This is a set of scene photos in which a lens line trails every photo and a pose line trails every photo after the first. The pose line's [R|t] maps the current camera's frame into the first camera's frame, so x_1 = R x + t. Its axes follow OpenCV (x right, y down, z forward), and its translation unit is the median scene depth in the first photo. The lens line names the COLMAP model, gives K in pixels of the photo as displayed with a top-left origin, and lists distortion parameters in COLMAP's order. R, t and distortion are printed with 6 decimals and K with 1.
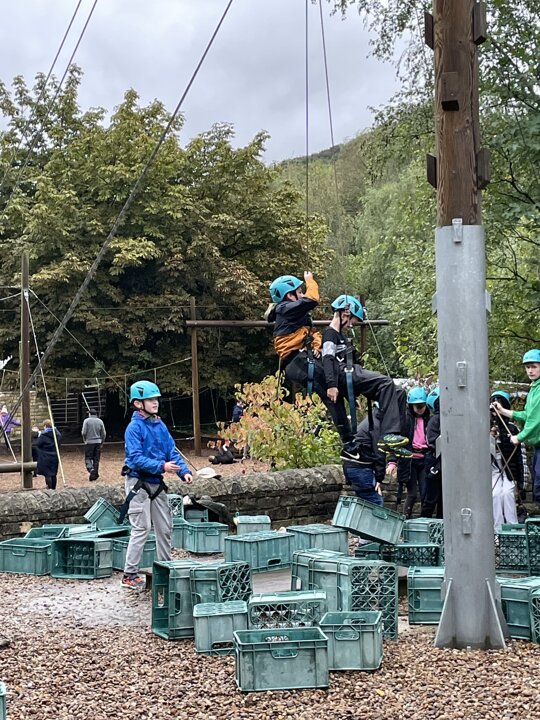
lens RADIAL K [[1363.1, 0, 272.2], [0, 1363.1, 358.1], [0, 0, 1]] dist [0.237216, 0.000000]
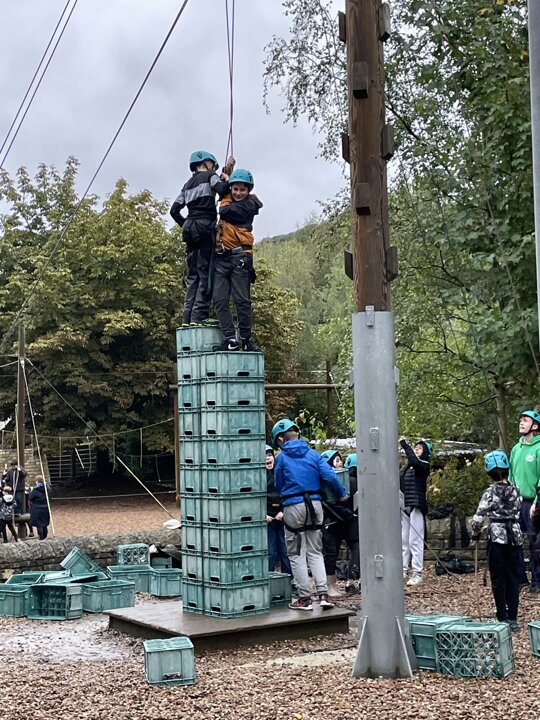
lens RADIAL K [[1244.4, 0, 268.6], [0, 1244.4, 361.4], [0, 0, 1]] dist [0.205036, 0.000000]
pose [[0.999938, 0.000175, 0.011107, 0.017905], [0.000324, 0.998990, -0.044932, -0.003117], [-0.011103, 0.044933, 0.998928, -0.030201]]
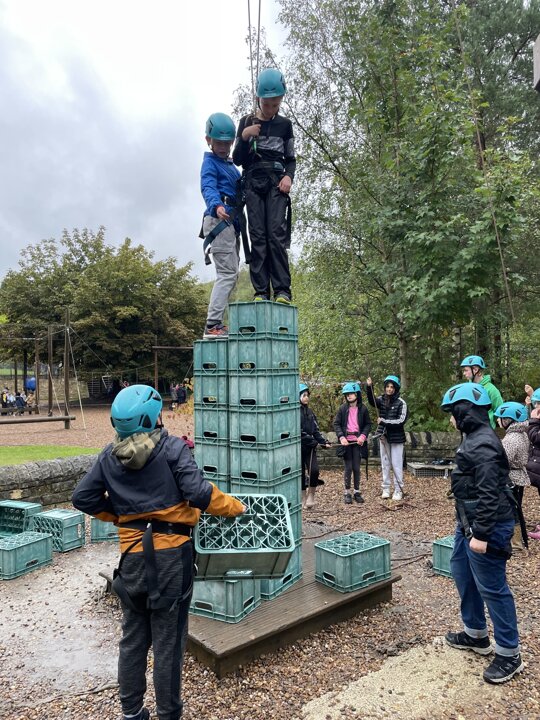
lens RADIAL K [[551.7, 0, 273.7], [0, 551.7, 354.4], [0, 0, 1]] dist [0.087036, -0.115433]
pose [[0.987868, 0.022759, 0.153617, -0.026418], [-0.019348, 0.999533, -0.023660, 0.005518], [-0.154084, 0.020401, 0.987847, 0.380409]]
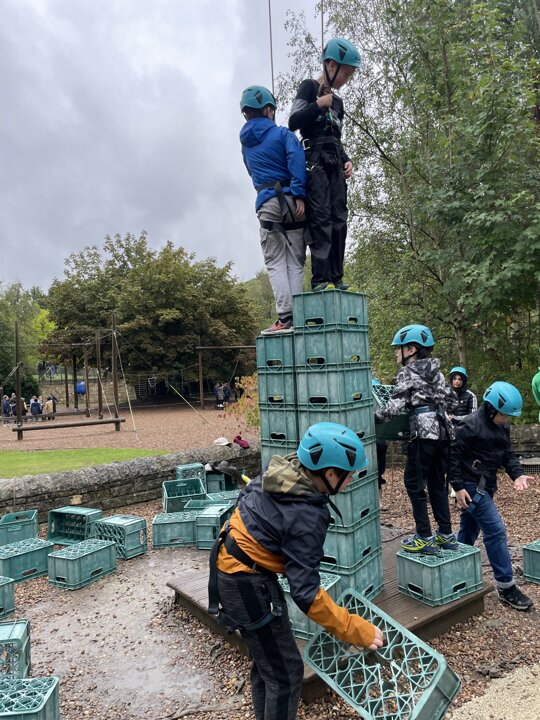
lens RADIAL K [[551.7, 0, 272.8], [0, 551.7, 355.2], [0, 0, 1]] dist [0.087036, -0.115433]
pose [[0.996724, -0.015679, 0.079340, -0.035156], [0.017059, 0.999714, -0.016739, 0.006057], [-0.079055, 0.018037, 0.996707, 0.398778]]
